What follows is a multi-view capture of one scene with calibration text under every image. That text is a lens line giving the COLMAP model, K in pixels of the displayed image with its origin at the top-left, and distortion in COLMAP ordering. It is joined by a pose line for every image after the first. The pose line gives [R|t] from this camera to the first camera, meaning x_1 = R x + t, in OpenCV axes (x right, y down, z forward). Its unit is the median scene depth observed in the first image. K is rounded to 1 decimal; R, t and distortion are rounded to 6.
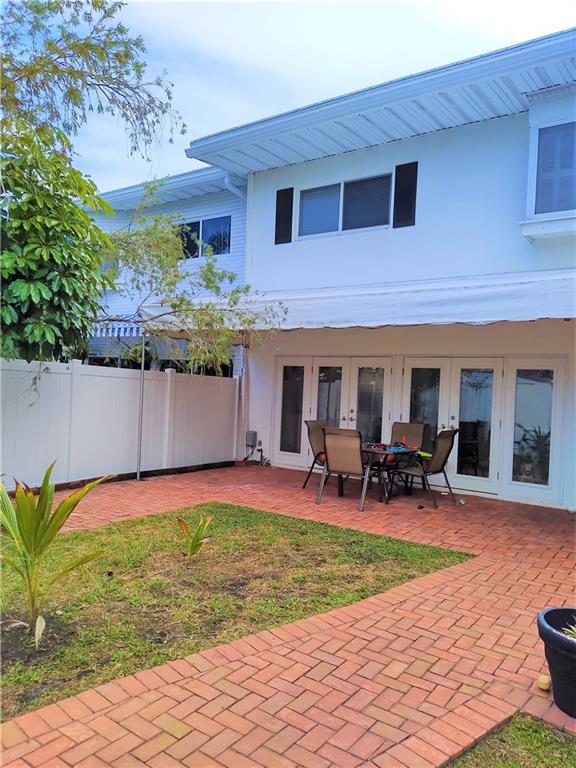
lens RADIAL K [[589.5, 0, 288.0], [0, 589.5, 384.0], [0, 0, 1]] dist [0.045469, -0.005093]
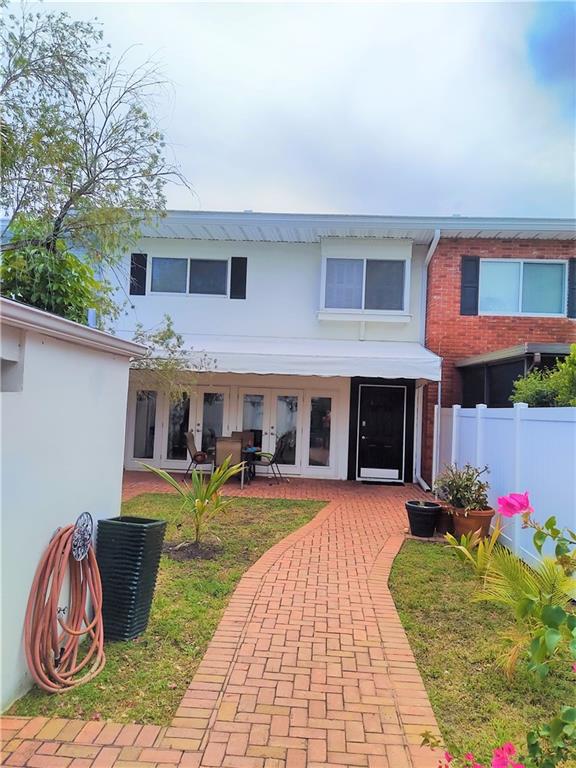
lens RADIAL K [[604.5, 0, 288.0], [0, 604.5, 384.0], [0, 0, 1]] dist [0.008771, 0.003869]
pose [[0.843196, 0.018945, 0.537273, -0.492903], [-0.011999, 0.999793, -0.016423, -0.029855], [-0.537473, 0.007401, 0.843249, -0.326891]]
